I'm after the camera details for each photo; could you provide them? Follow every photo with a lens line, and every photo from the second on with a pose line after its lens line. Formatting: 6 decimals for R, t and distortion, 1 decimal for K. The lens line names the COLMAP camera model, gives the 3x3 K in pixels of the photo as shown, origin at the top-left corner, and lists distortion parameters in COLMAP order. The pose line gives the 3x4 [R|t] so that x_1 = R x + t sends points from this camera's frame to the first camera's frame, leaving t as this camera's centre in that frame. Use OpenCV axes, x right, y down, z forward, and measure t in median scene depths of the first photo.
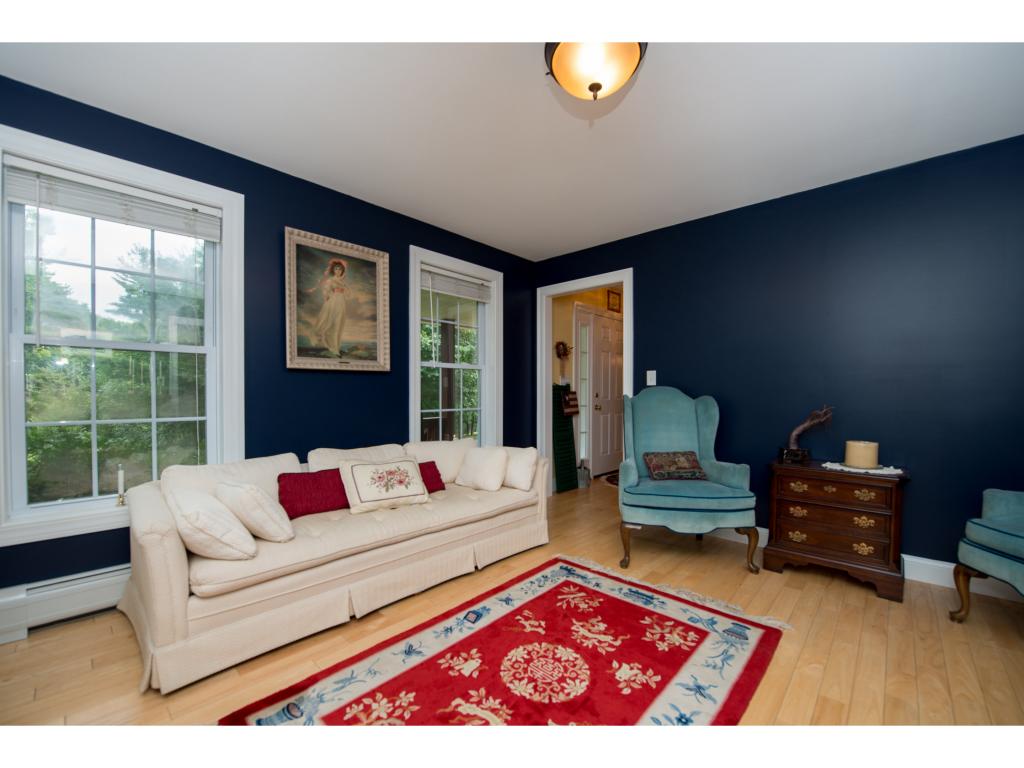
lens RADIAL K [[415.7, 0, 520.5], [0, 415.7, 402.1], [0, 0, 1]] dist [-0.015338, -0.000142]
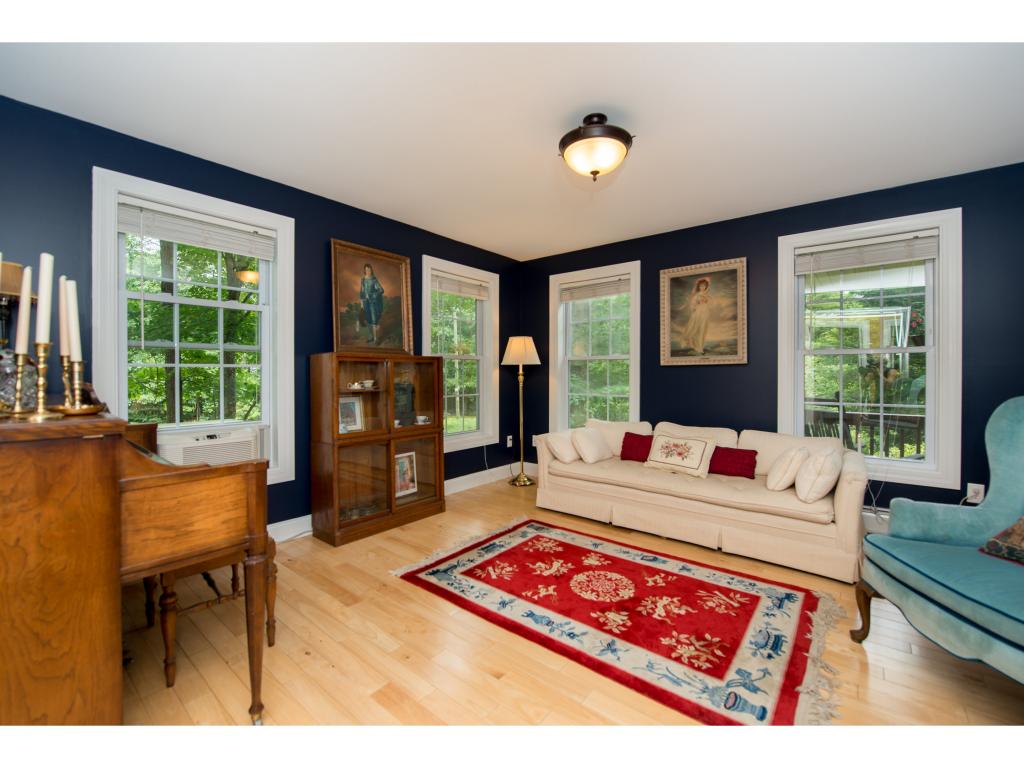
lens RADIAL K [[439.0, 0, 512.1], [0, 439.0, 376.9], [0, 0, 1]] dist [-0.012320, -0.000682]
pose [[0.063227, 0.010411, -0.997945, 1.077153], [-0.018409, 0.999788, 0.009264, -0.051519], [0.997829, 0.017786, 0.063406, 0.412796]]
